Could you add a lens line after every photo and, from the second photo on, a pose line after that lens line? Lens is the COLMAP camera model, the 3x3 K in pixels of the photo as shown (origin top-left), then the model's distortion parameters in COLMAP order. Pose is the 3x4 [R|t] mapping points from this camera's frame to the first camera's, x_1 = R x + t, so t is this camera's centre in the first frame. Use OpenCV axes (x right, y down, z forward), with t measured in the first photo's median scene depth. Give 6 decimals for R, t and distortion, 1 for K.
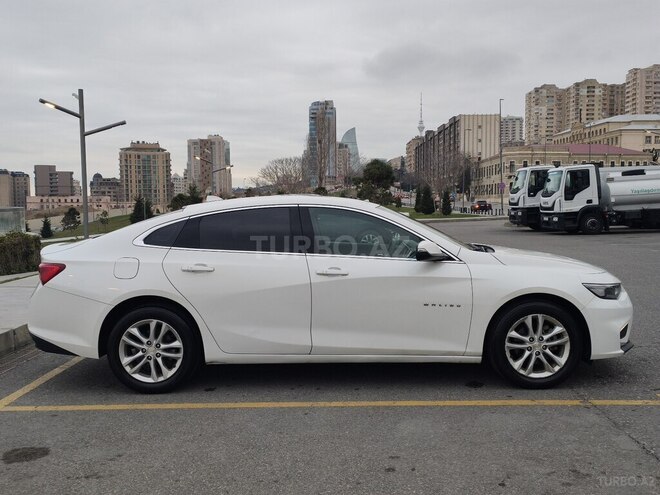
lens RADIAL K [[635.5, 0, 330.0], [0, 635.5, 247.5], [0, 0, 1]] dist [0.018309, 0.009245]
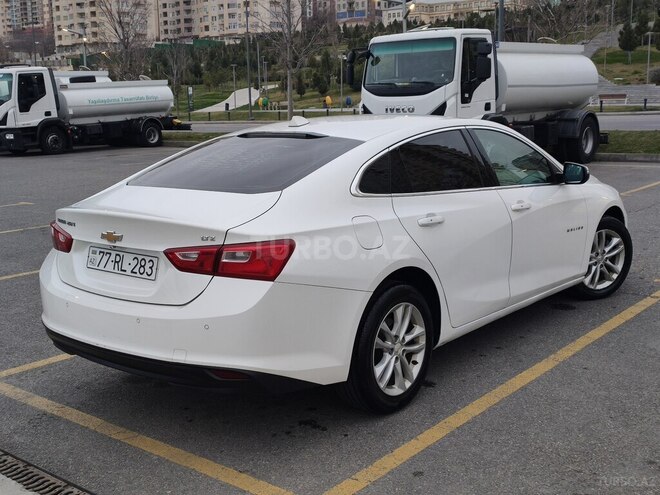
lens RADIAL K [[772.1, 0, 330.0], [0, 772.1, 247.5], [0, 0, 1]] dist [0.035415, -0.002308]
pose [[0.631544, -0.135162, 0.763468, -0.943245], [0.057461, 0.990139, 0.127759, -0.055061], [-0.773207, -0.036816, 0.633084, 0.536283]]
